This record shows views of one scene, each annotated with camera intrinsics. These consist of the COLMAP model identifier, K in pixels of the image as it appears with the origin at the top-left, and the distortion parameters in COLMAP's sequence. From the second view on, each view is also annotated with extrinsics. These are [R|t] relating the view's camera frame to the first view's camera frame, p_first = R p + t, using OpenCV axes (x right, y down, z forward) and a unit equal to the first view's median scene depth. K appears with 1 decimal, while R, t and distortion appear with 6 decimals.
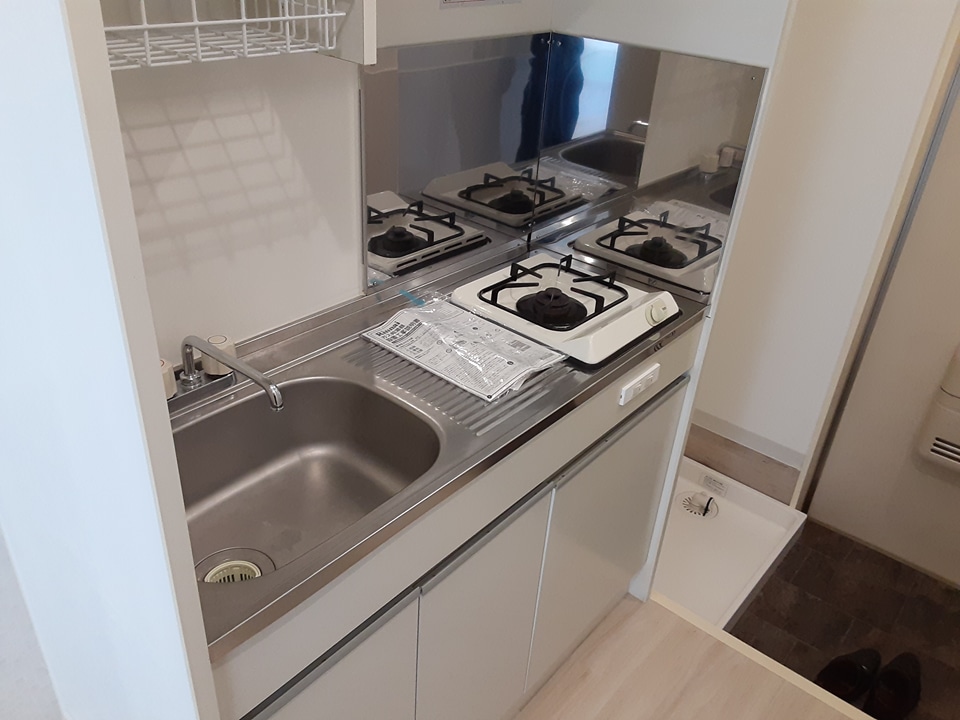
lens RADIAL K [[806.0, 0, 481.4], [0, 806.0, 354.8], [0, 0, 1]] dist [0.092787, -0.106586]
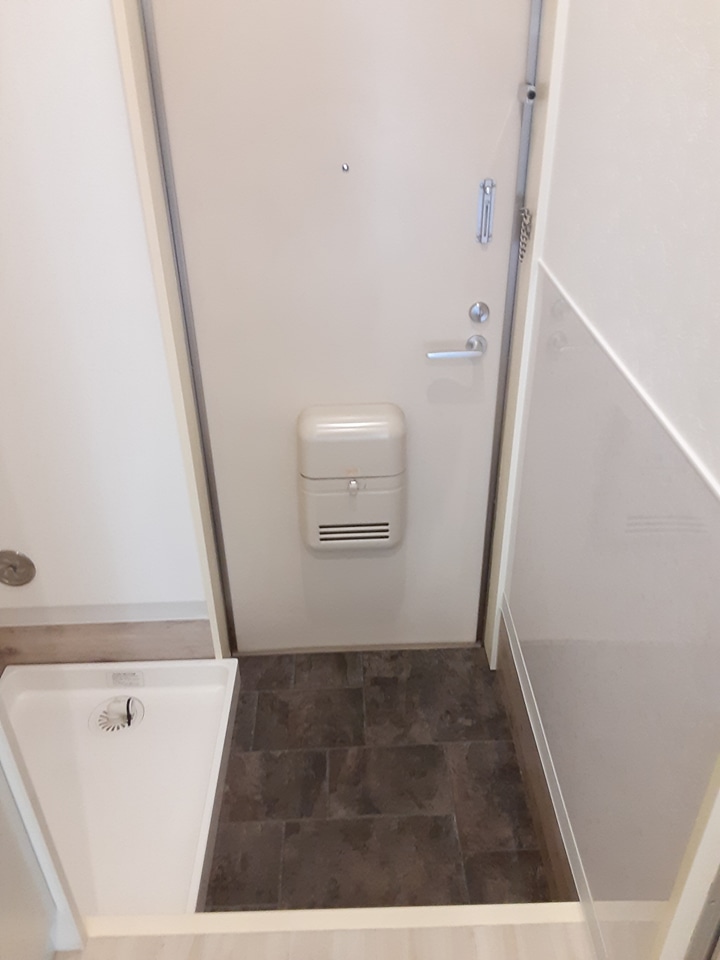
lens RADIAL K [[806.0, 0, 361.3], [0, 806.0, 480.6], [0, 0, 1]] dist [0.092787, -0.106586]
pose [[0.761978, -0.418316, 0.494370, 0.276862], [0.386944, 0.906221, 0.170407, -0.112191], [-0.519292, 0.061447, 0.852385, 0.360400]]
